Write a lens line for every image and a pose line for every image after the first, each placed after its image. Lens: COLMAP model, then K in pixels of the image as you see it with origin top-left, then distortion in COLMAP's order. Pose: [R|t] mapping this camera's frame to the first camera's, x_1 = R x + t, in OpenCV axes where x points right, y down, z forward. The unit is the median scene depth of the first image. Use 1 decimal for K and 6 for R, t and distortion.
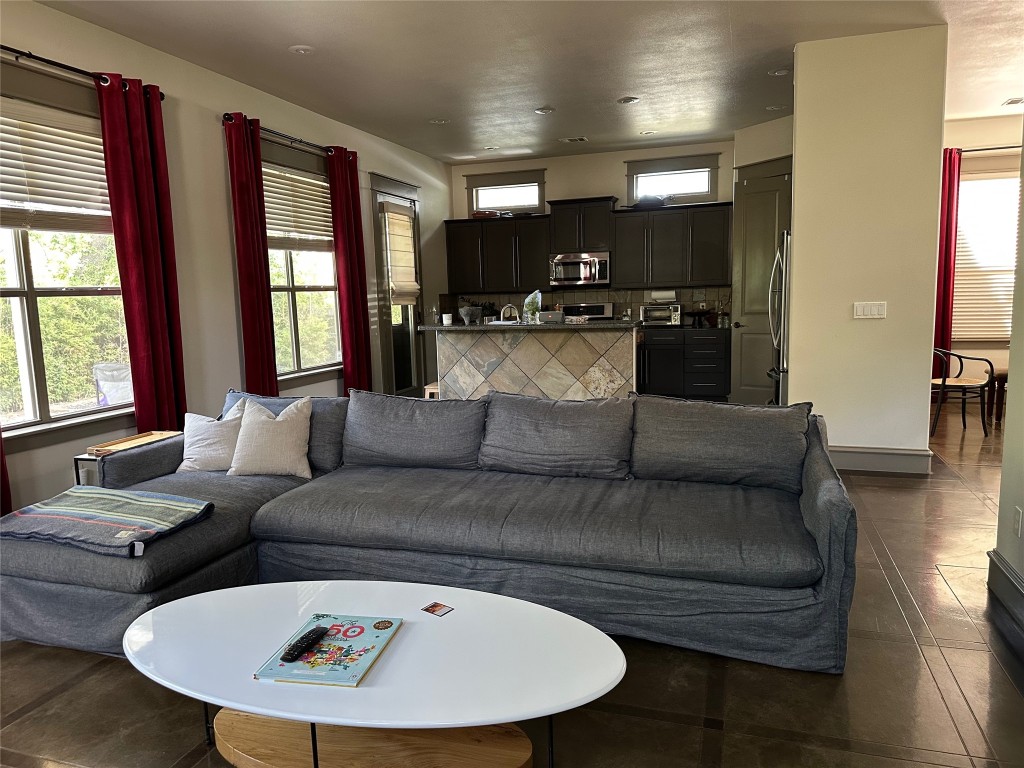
lens RADIAL K [[716.6, 0, 516.8], [0, 716.6, 386.2], [0, 0, 1]] dist [-0.003622, -0.000176]
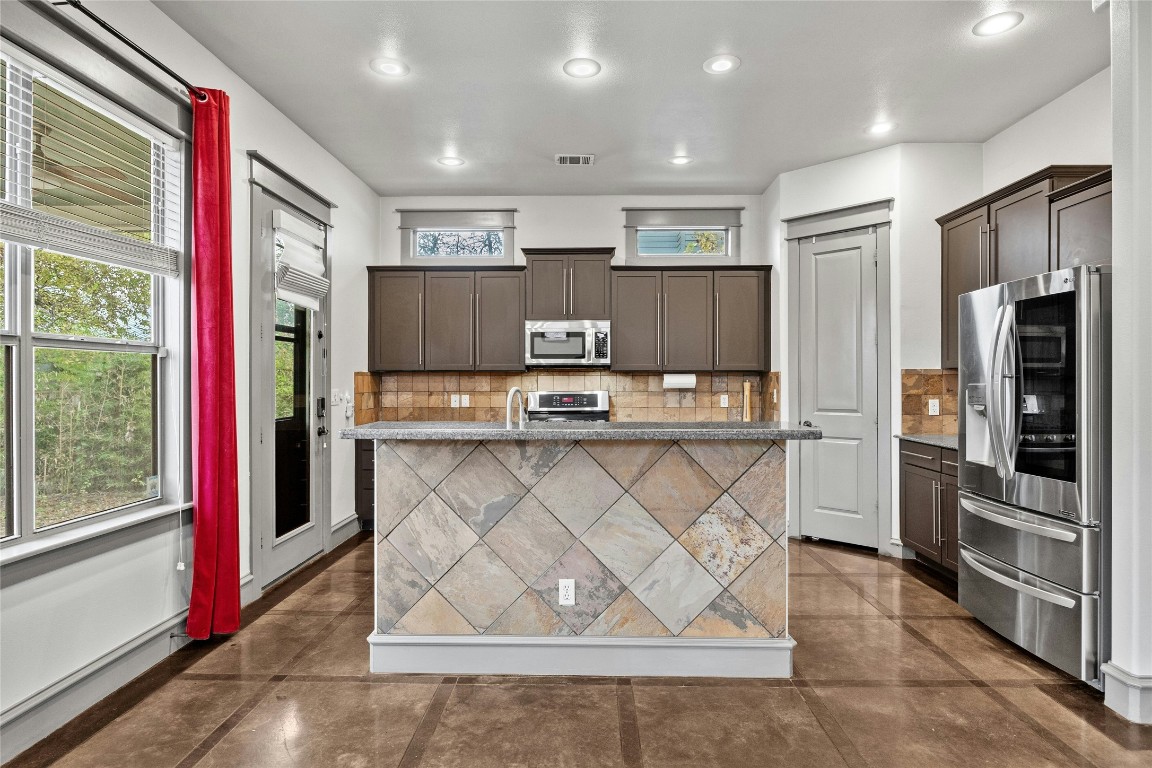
lens RADIAL K [[616.0, 0, 579.0], [0, 616.0, 379.8], [0, 0, 1]] dist [-0.005667, -0.001075]
pose [[0.959184, 0.026688, 0.281521, -0.099652], [0.012026, 0.990786, -0.134898, -0.059347], [-0.282528, 0.132778, 0.950025, 0.568149]]
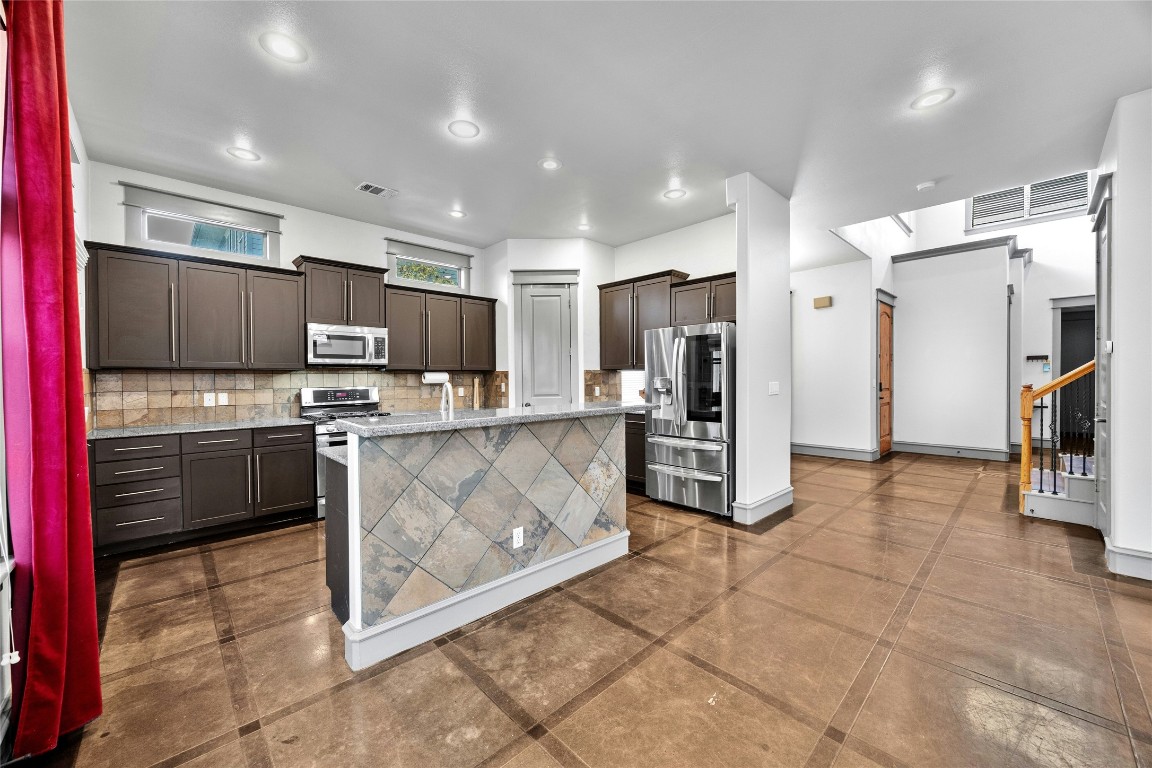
lens RADIAL K [[432.1, 0, 571.3], [0, 432.1, 382.3], [0, 0, 1]] dist [-0.002419, 0.000010]
pose [[0.488120, 0.012361, 0.872689, -0.298754], [0.108419, 0.991296, -0.074683, -0.076106], [-0.866016, 0.131070, 0.482531, 0.740032]]
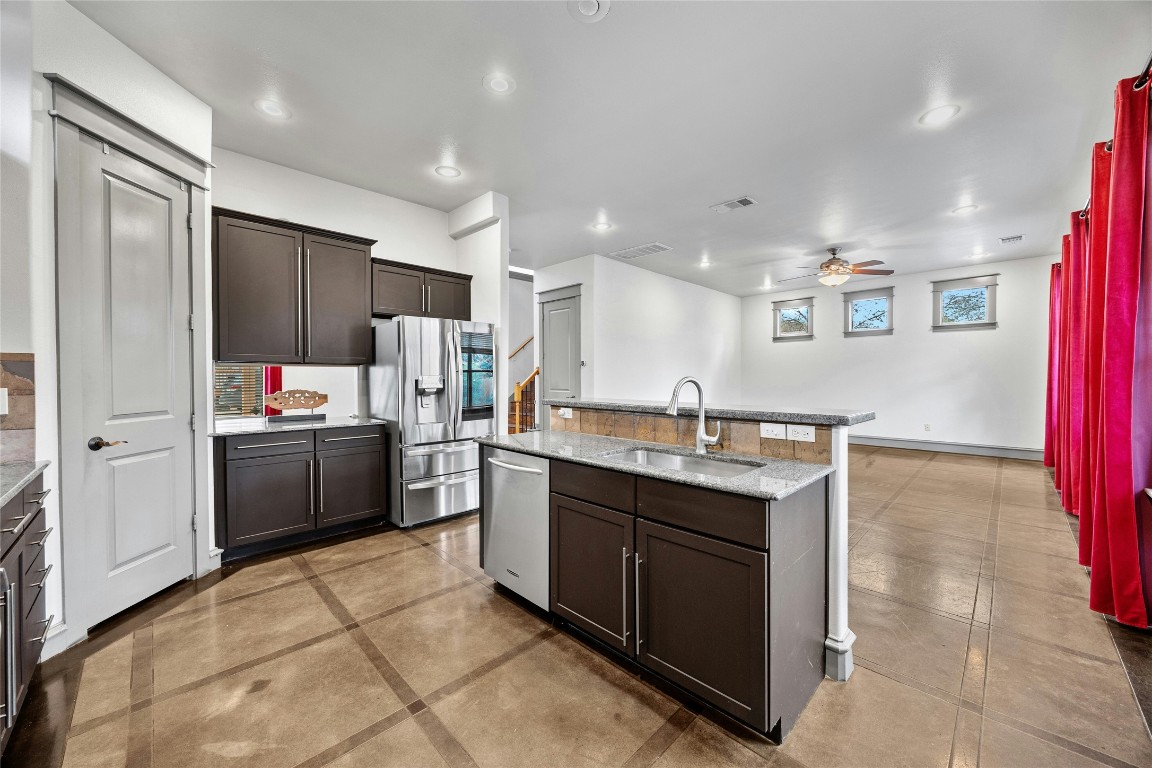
lens RADIAL K [[432.1, 0, 576.0], [0, 432.1, 383.4], [0, 0, 1]] dist [-0.002419, 0.000010]
pose [[-0.885421, 0.025266, 0.464103, -0.086127], [0.088916, 0.989288, 0.115776, -0.154264], [-0.456206, 0.143777, -0.878183, 1.335726]]
